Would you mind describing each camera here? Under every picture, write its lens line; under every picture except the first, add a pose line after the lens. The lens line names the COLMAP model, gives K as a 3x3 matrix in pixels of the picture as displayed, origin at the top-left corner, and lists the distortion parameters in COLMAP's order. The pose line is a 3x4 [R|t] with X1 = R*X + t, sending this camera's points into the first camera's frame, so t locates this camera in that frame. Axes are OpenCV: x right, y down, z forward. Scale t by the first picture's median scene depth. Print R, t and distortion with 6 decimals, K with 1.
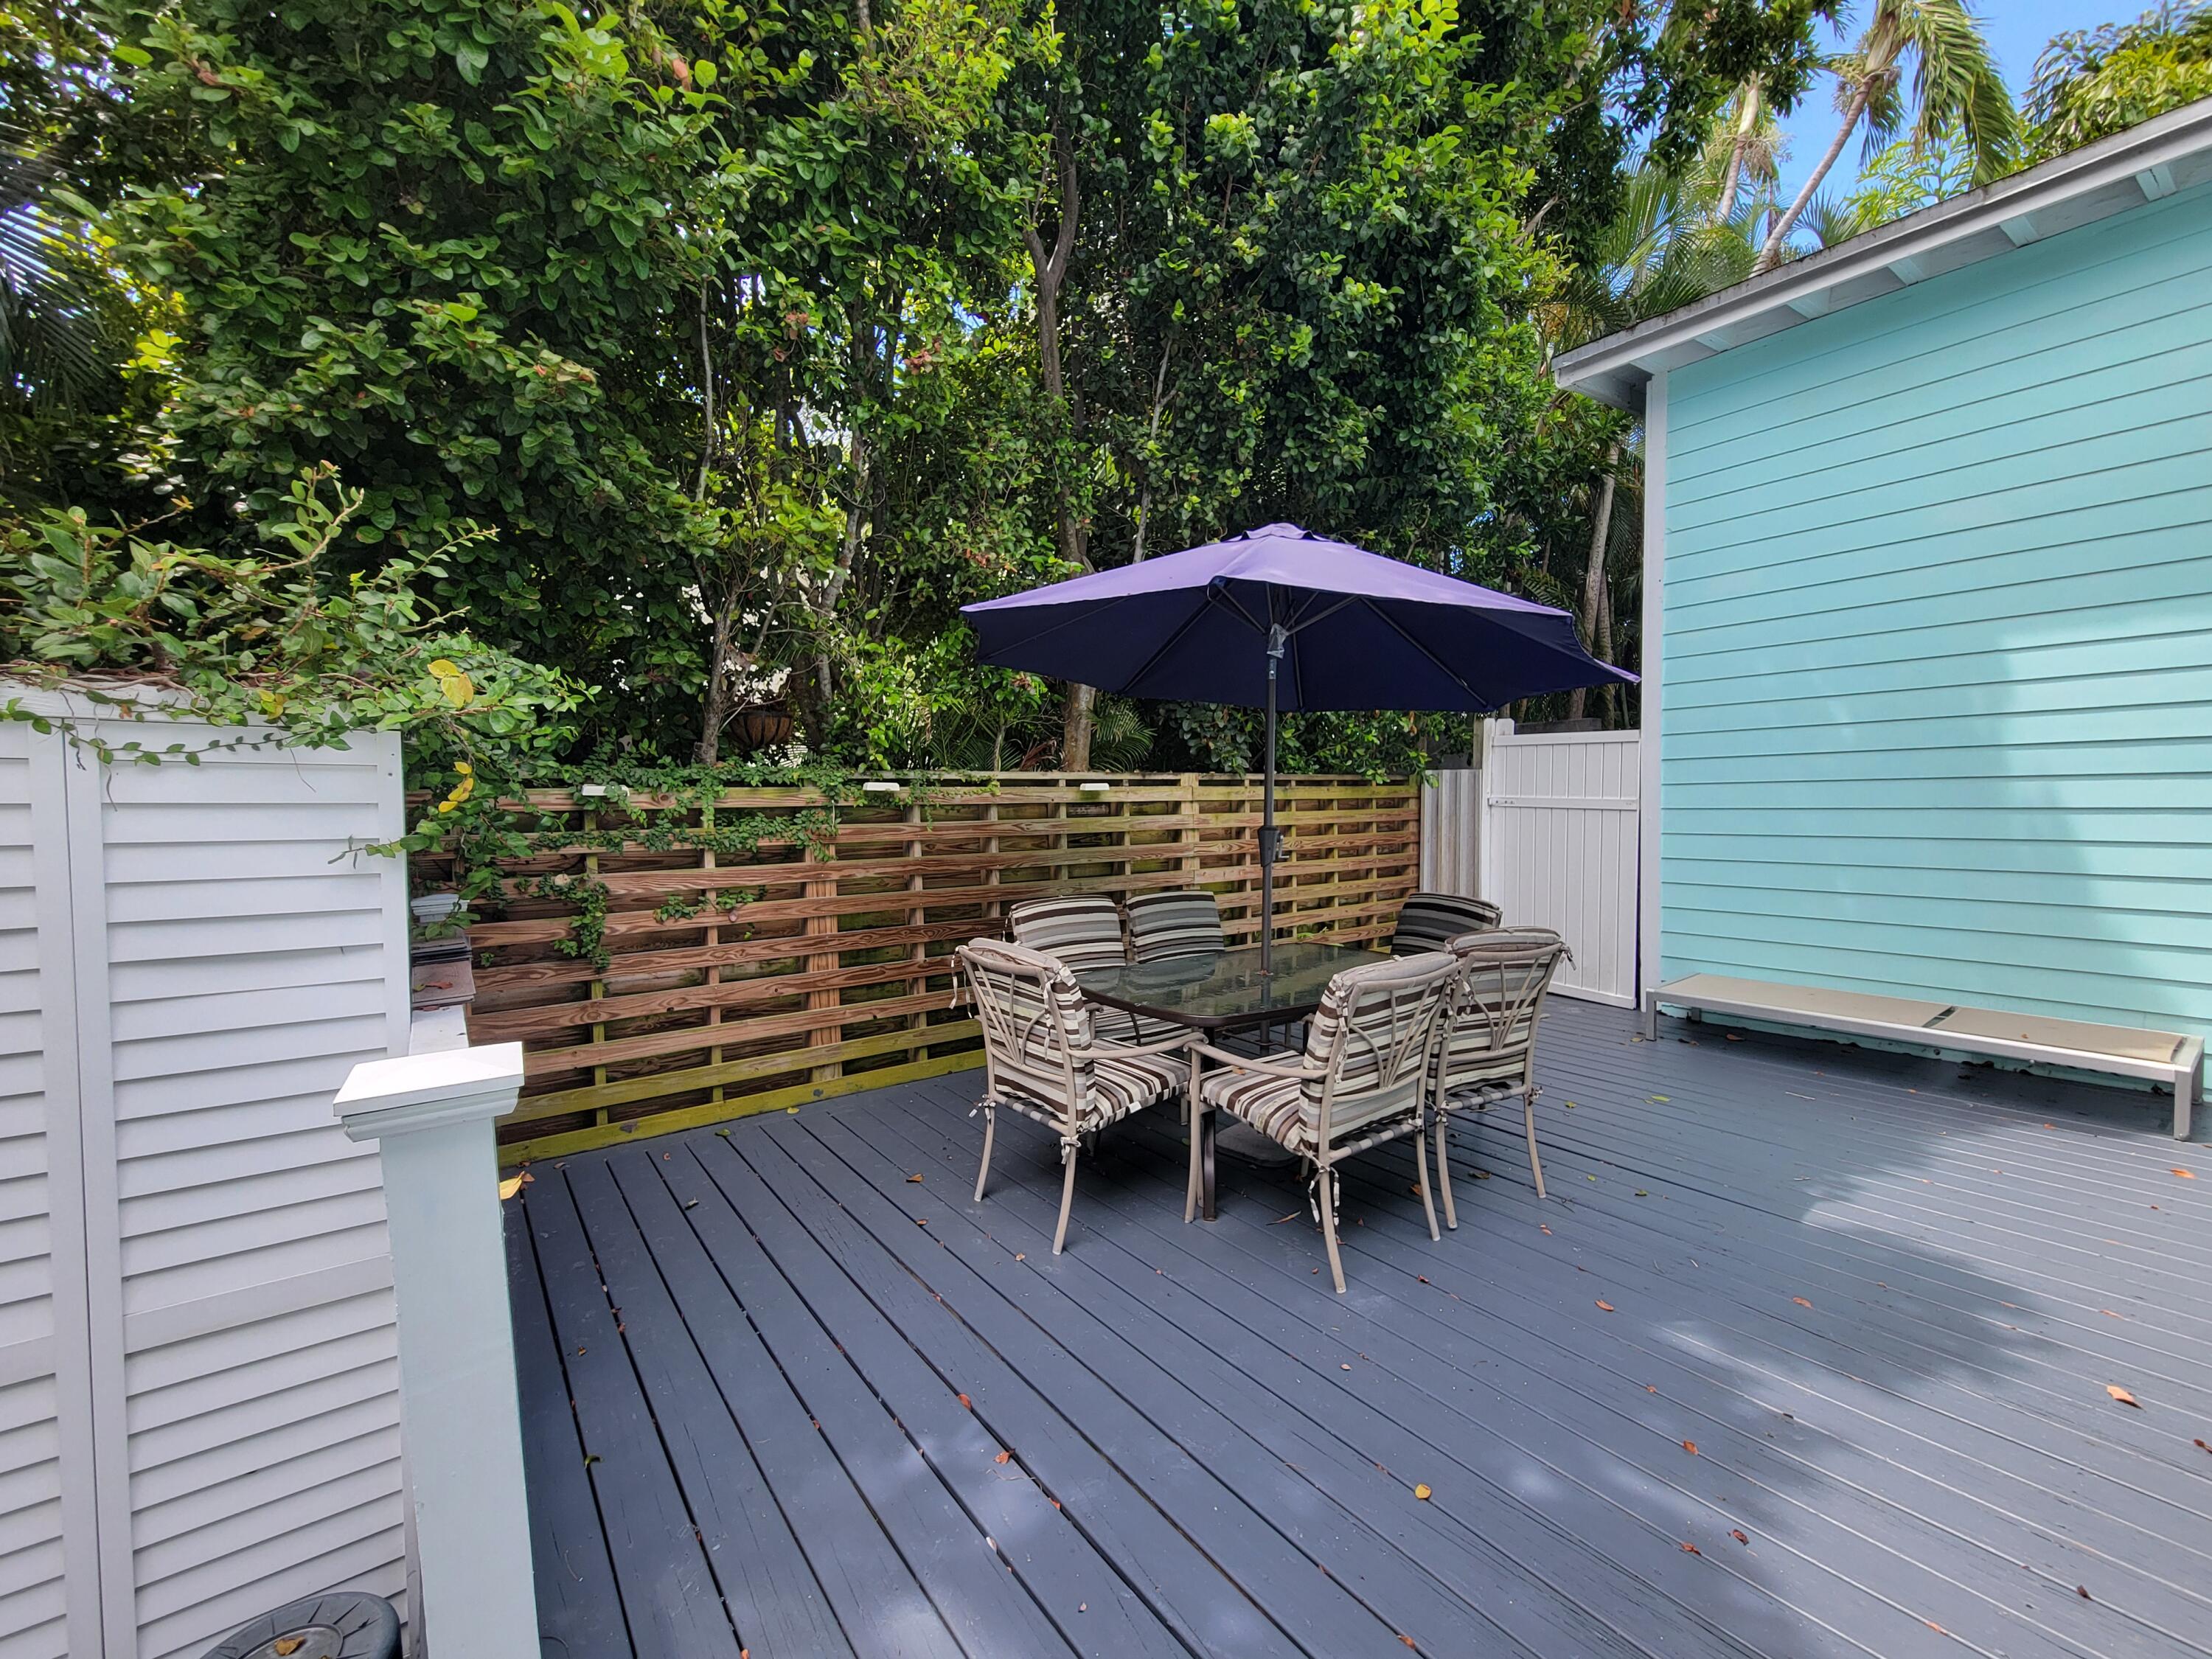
lens RADIAL K [[904.7, 0, 1105.2], [0, 904.7, 835.7], [0, 0, 1]] dist [0.003612, 0.000717]
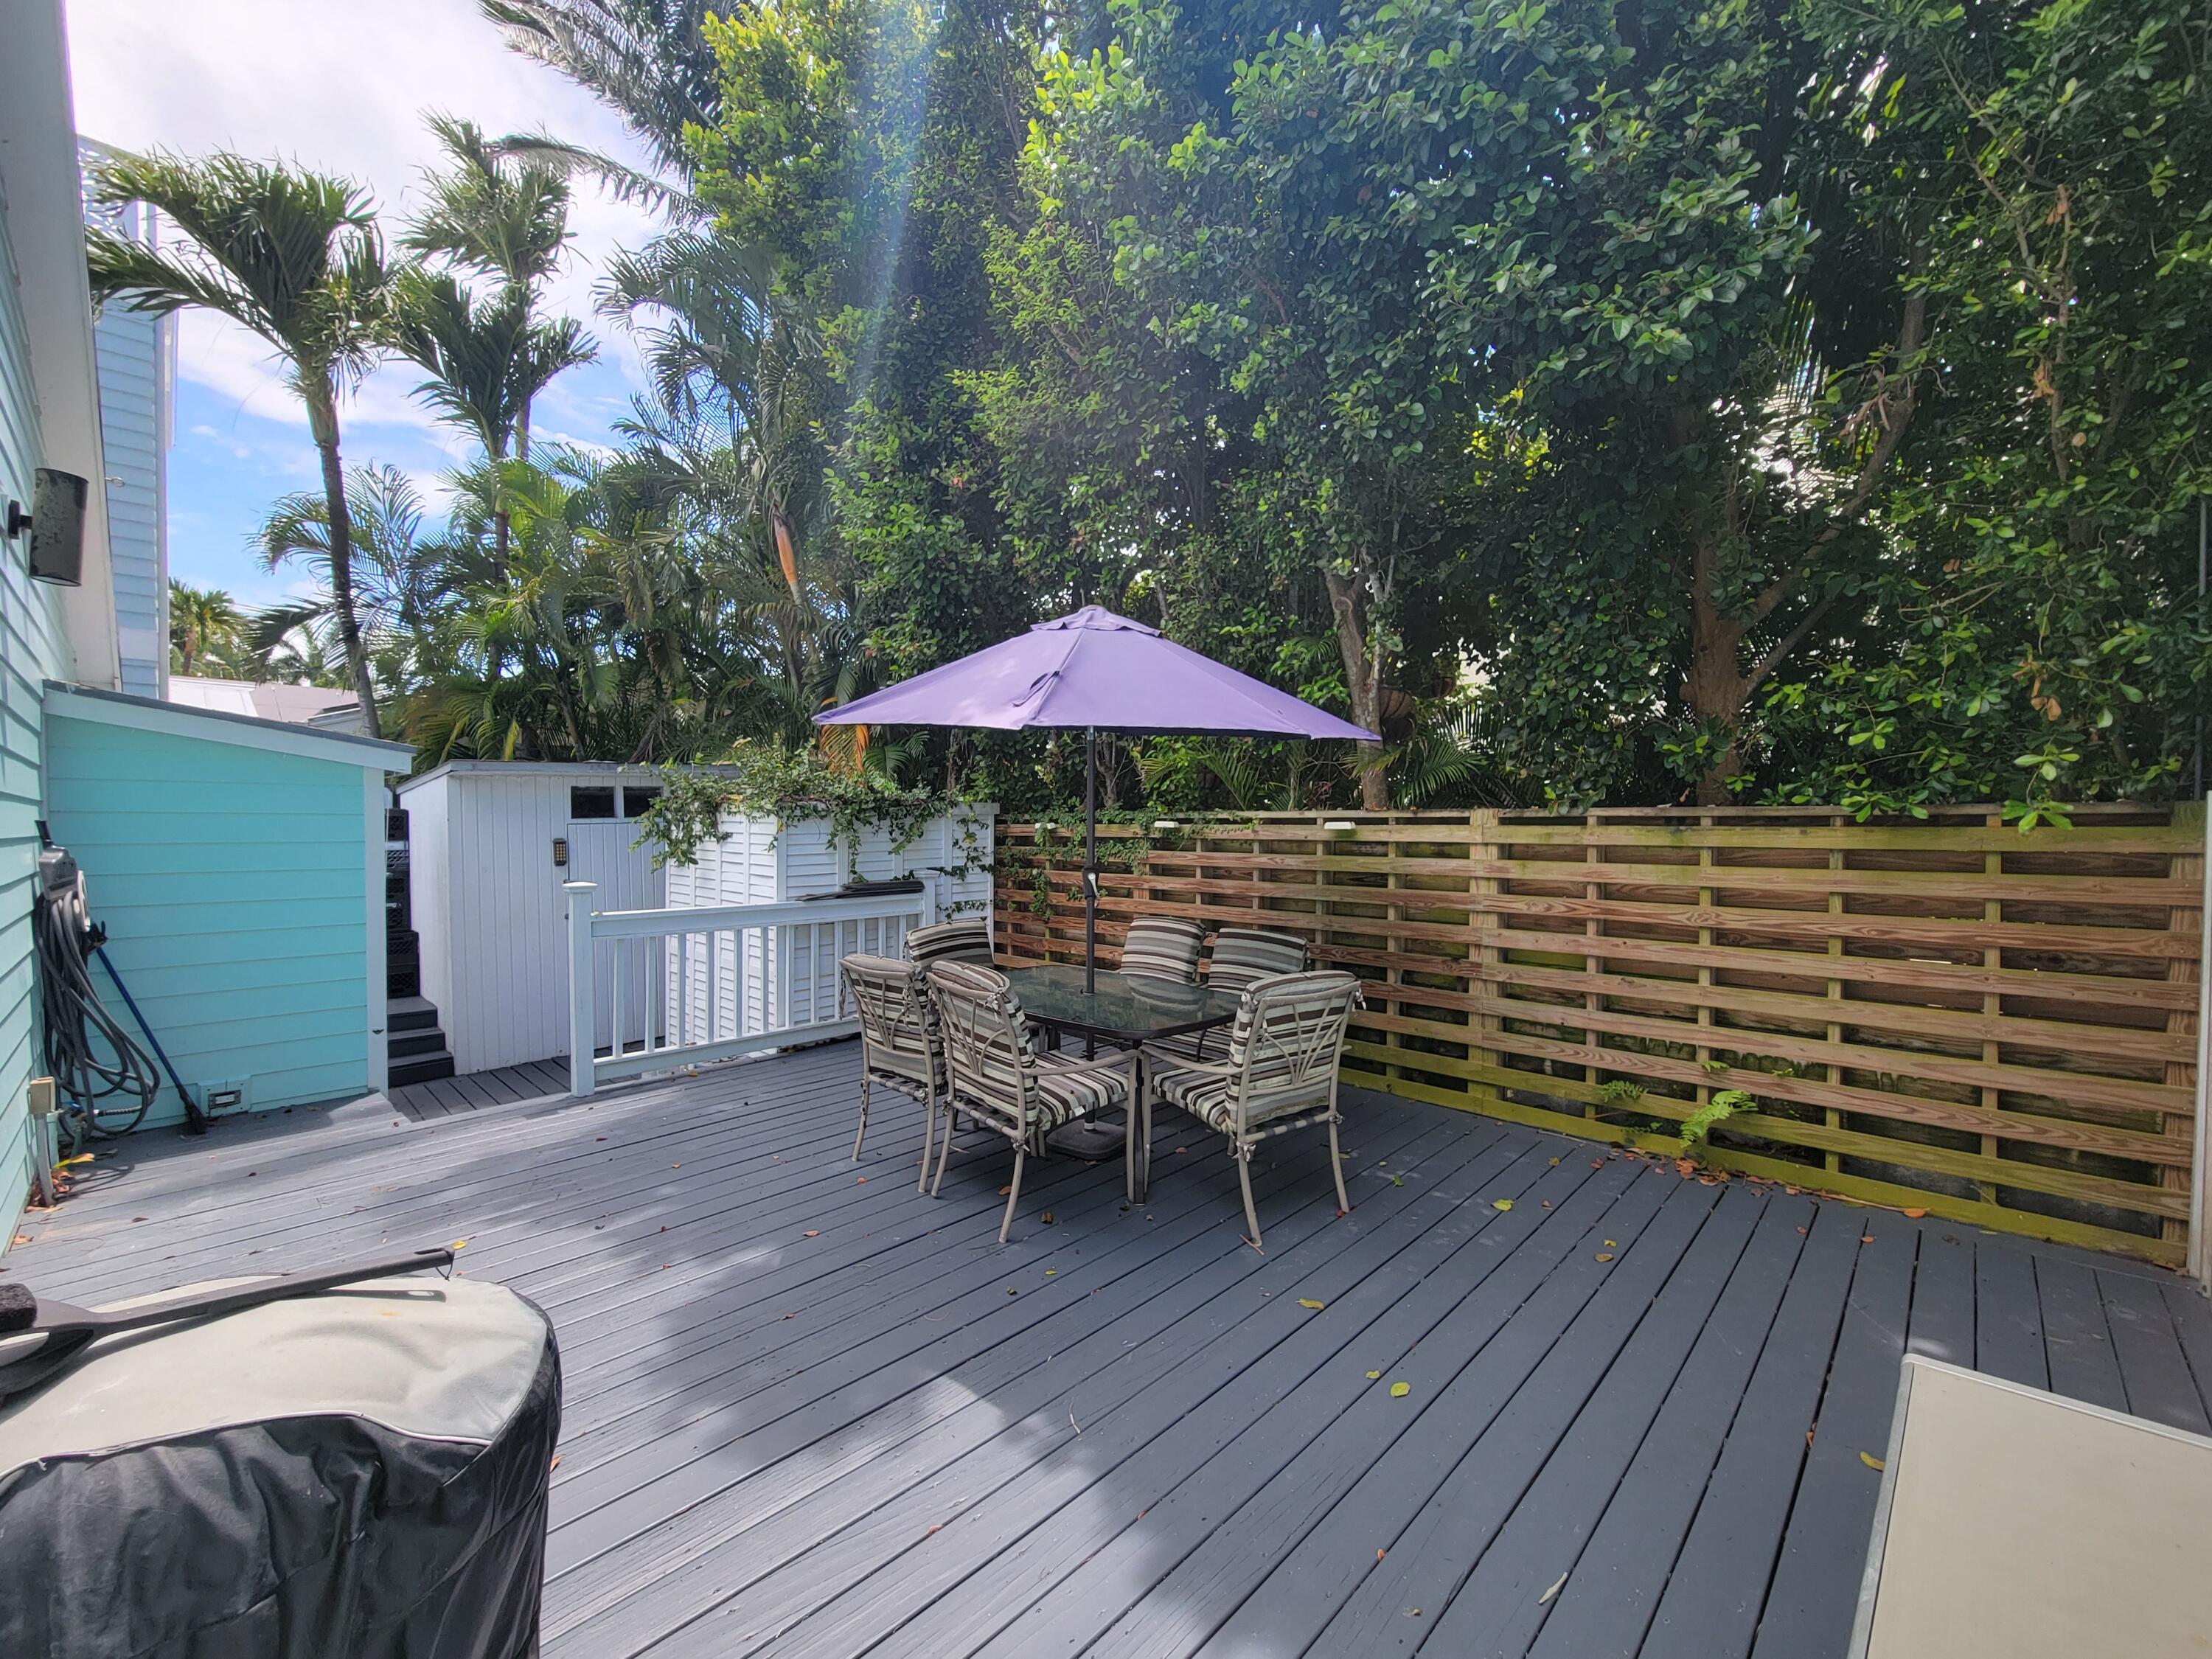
lens RADIAL K [[904.7, 0, 1105.2], [0, 904.7, 835.7], [0, 0, 1]] dist [0.003612, 0.000717]
pose [[0.155670, 0.033348, -0.987246, 0.898280], [-0.037034, 0.998924, 0.027903, -0.058583], [0.987115, 0.032218, 0.156737, 0.561842]]
